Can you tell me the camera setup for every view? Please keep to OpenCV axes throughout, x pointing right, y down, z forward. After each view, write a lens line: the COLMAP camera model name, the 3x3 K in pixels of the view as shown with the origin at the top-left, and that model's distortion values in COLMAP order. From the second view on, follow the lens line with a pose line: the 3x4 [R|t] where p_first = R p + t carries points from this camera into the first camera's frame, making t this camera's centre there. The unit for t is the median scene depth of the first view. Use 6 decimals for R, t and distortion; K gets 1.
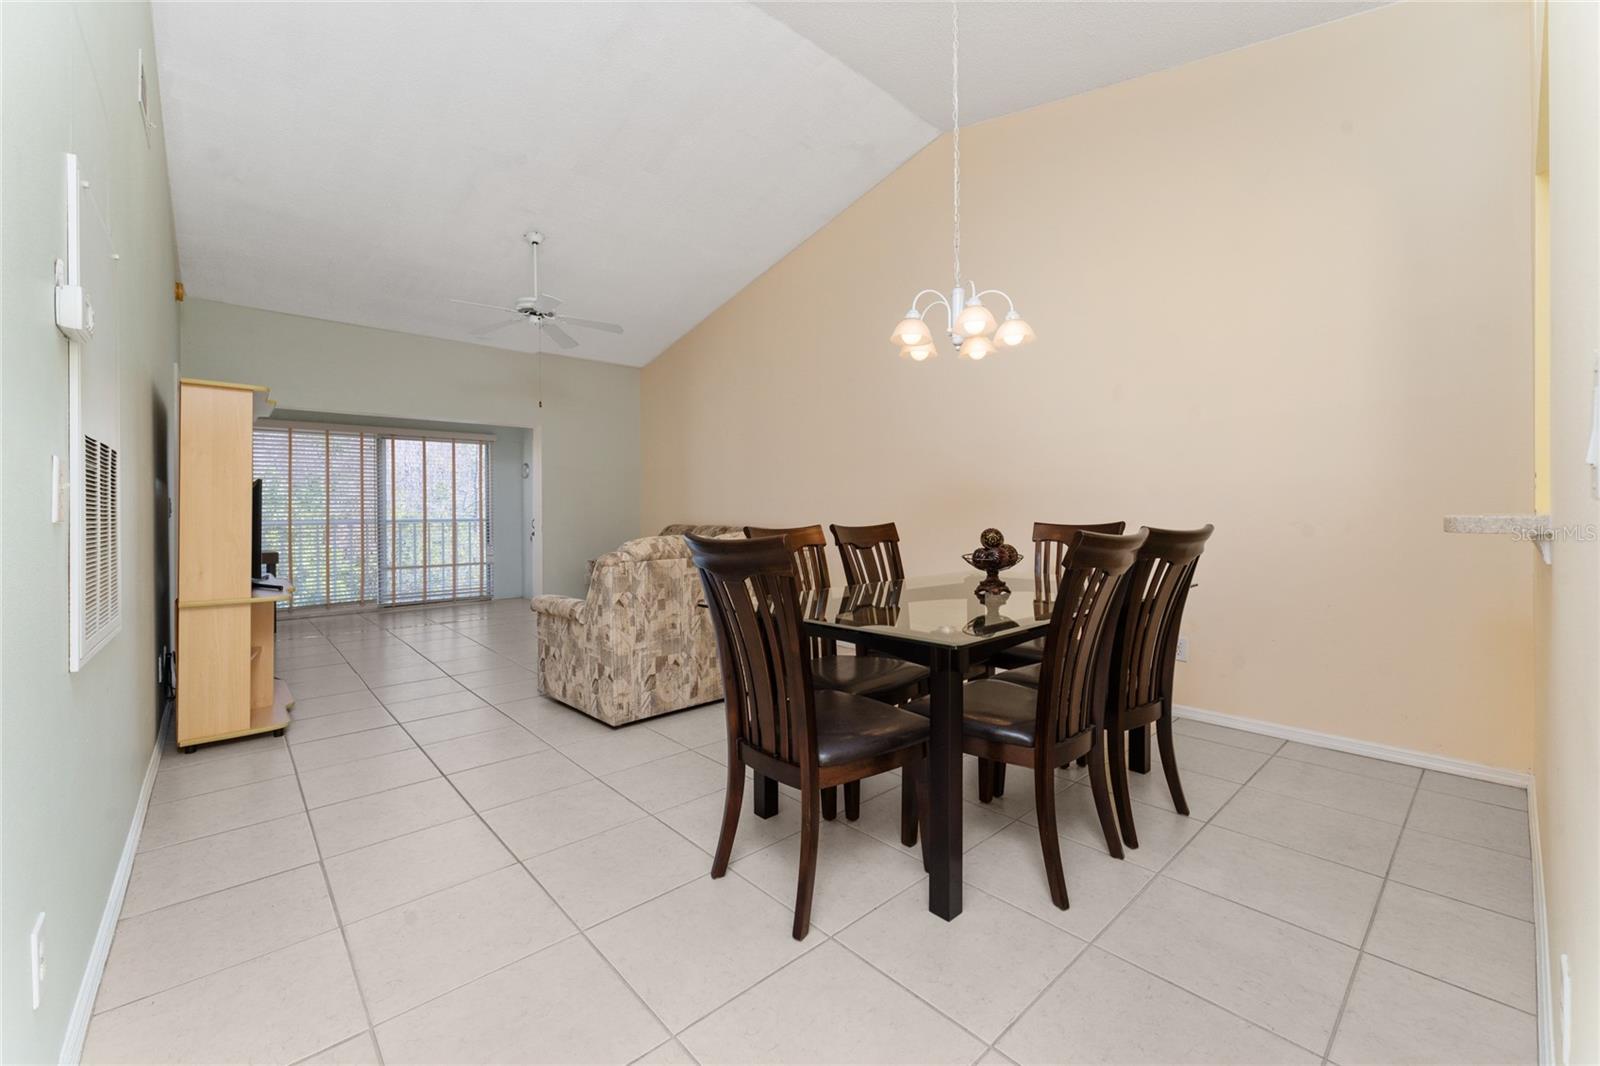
lens RADIAL K [[646.9, 0, 804.8], [0, 646.9, 519.4], [0, 0, 1]] dist [0.000678, -0.000725]
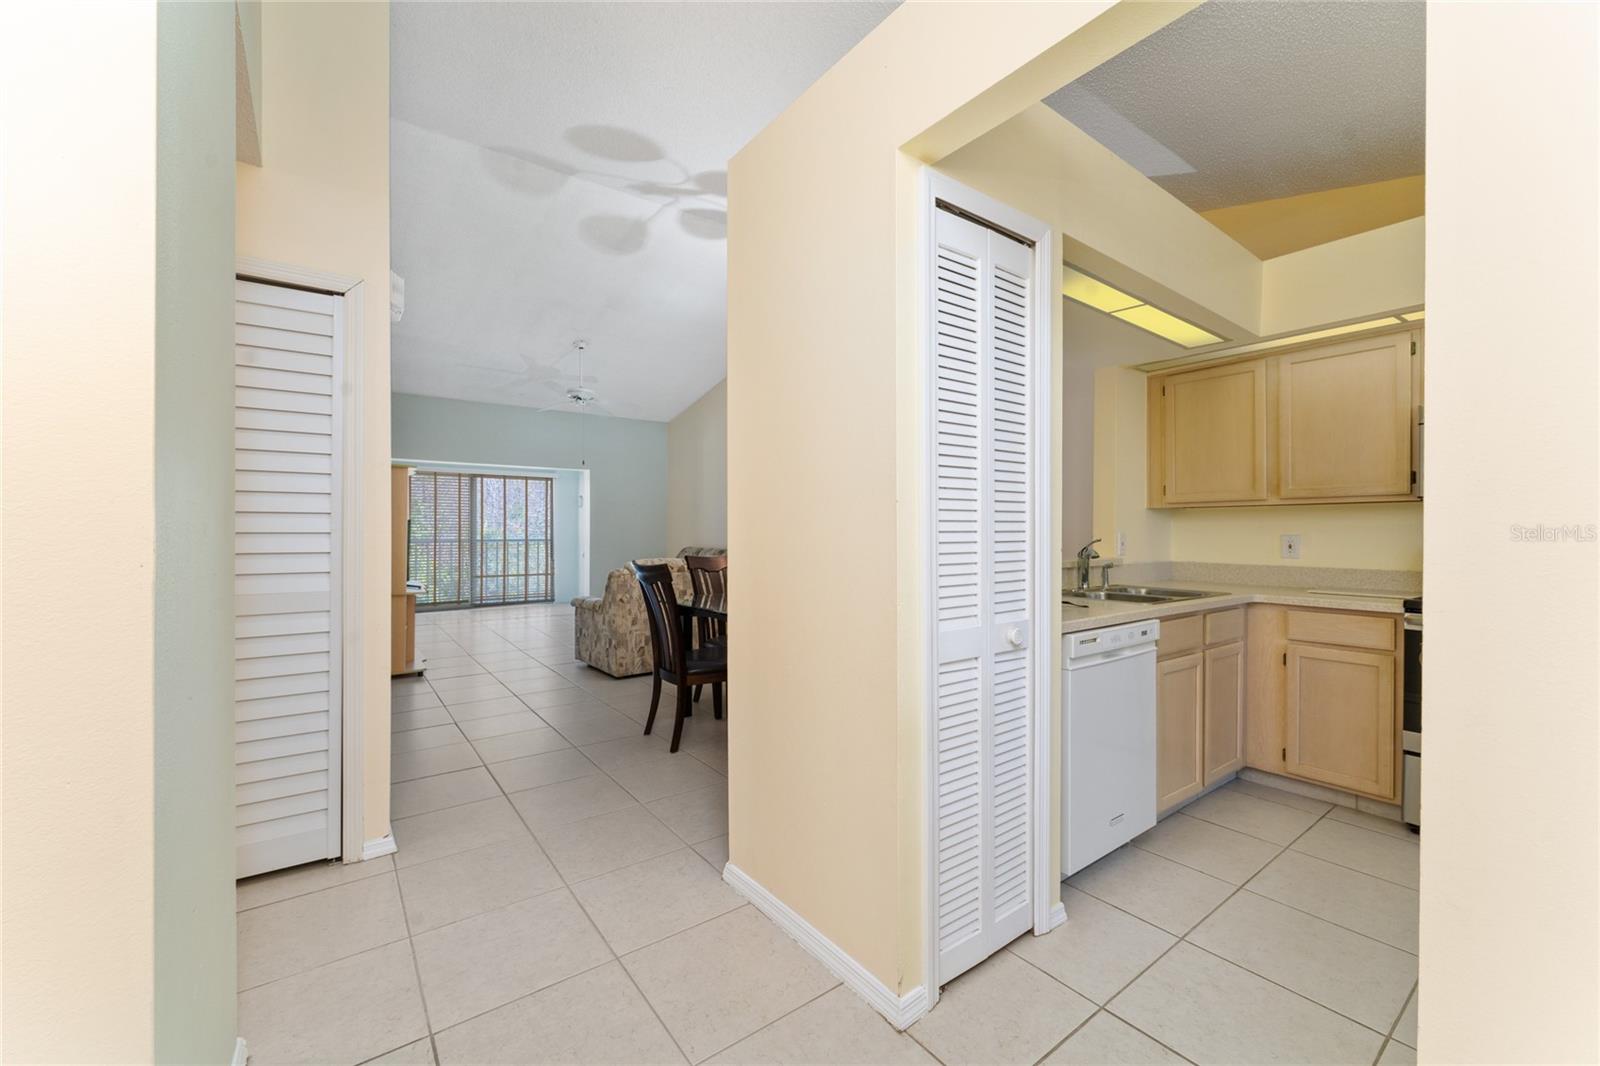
lens RADIAL K [[646.9, 0, 809.7], [0, 646.9, 529.3], [0, 0, 1]] dist [0.000678, -0.000725]
pose [[0.996123, 0.012207, -0.087121, 0.297553], [-0.012927, 0.999887, -0.007702, -0.039610], [0.087017, 0.008798, 0.996168, -0.528926]]
